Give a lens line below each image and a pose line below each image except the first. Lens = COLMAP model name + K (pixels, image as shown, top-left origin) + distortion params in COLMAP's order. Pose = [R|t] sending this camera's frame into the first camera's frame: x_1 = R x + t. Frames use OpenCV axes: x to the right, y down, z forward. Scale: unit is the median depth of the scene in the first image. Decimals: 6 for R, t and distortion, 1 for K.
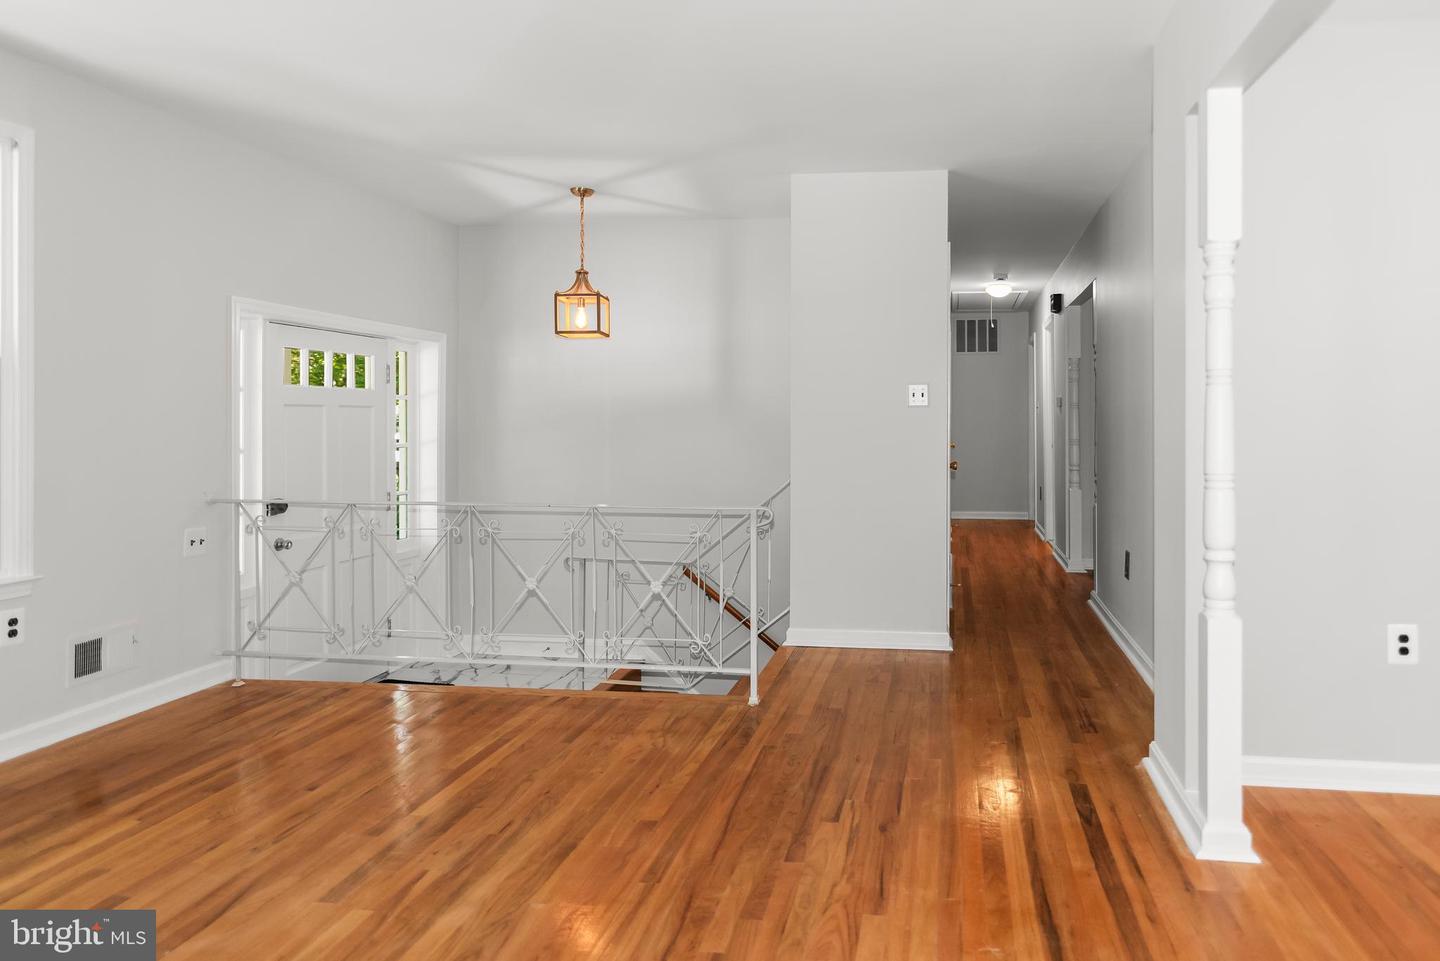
lens RADIAL K [[860.8, 0, 849.3], [0, 860.8, 419.6], [0, 0, 1]] dist [-0.004270, 0.000876]
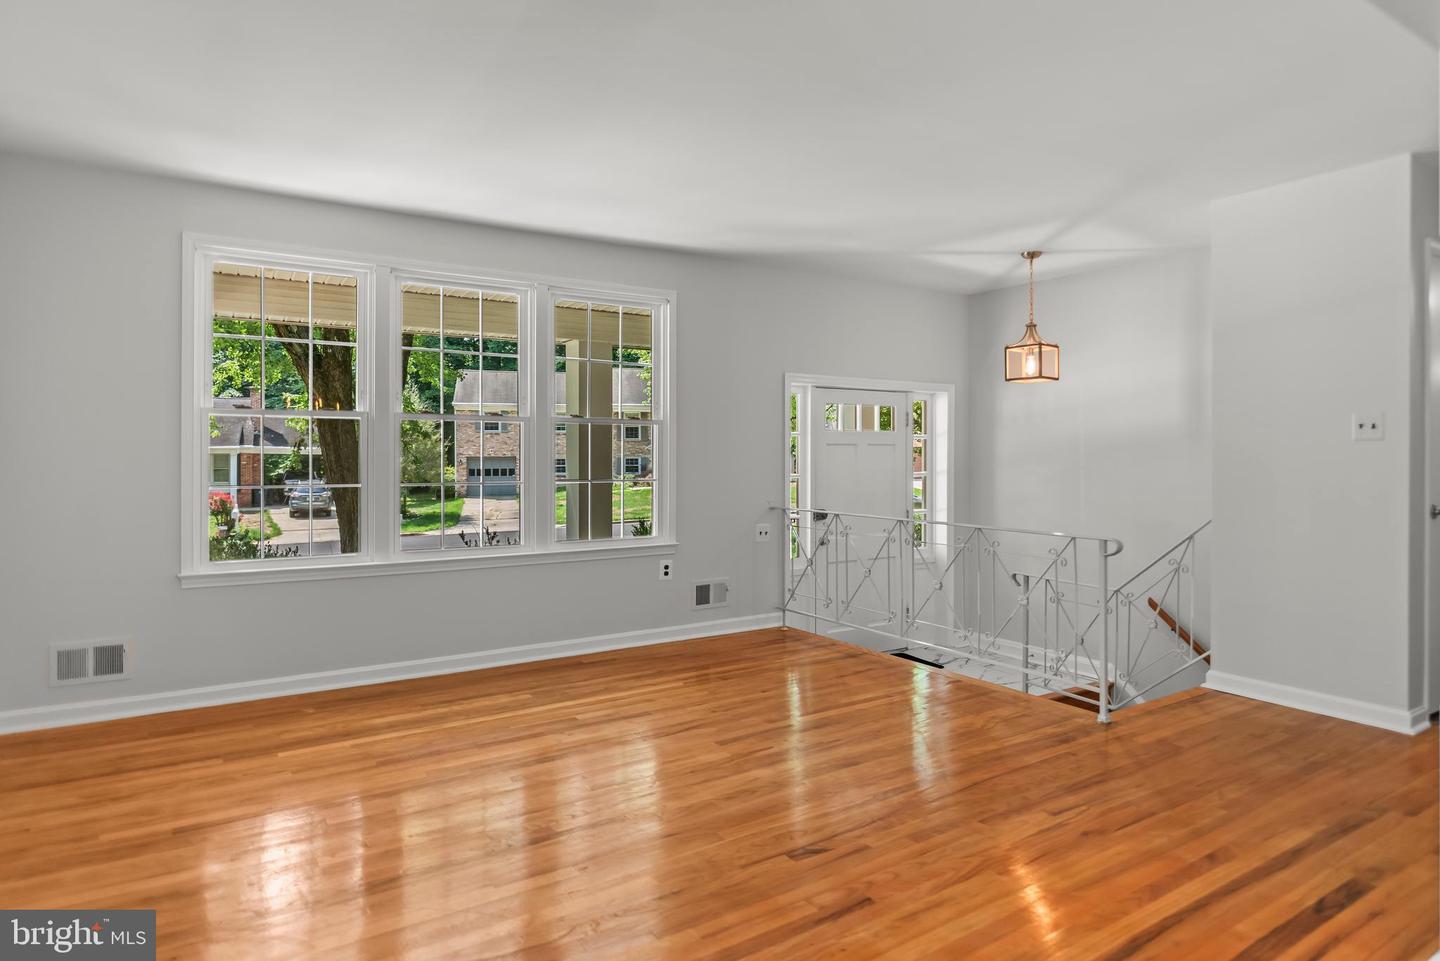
lens RADIAL K [[830.6, 0, 739.3], [0, 830.6, 450.2], [0, 0, 1]] dist [-0.001527, 0.001038]
pose [[0.639064, -0.006625, -0.769125, 0.373311], [0.000606, 0.999967, -0.008109, 0.003741], [0.769154, 0.004716, 0.639046, 0.001926]]
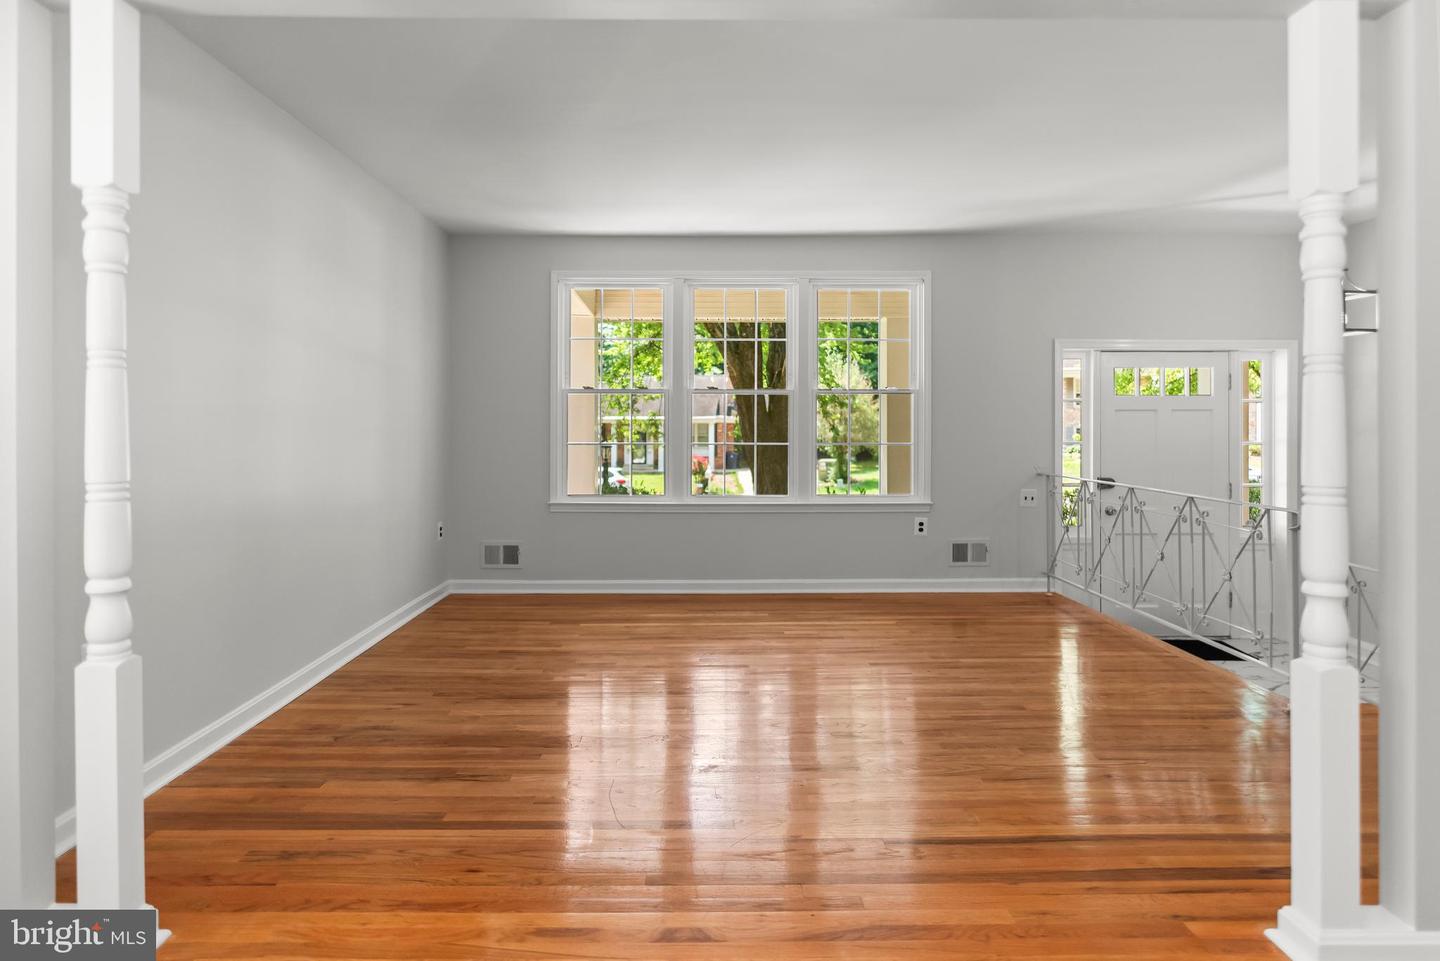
lens RADIAL K [[850.3, 0, 714.7], [0, 850.3, 411.6], [0, 0, 1]] dist [0.000862, -0.000786]
pose [[0.128332, -0.017525, -0.991576, 0.726814], [0.000478, 0.999845, -0.017609, 0.009631], [0.991731, 0.001786, 0.128320, 0.223977]]
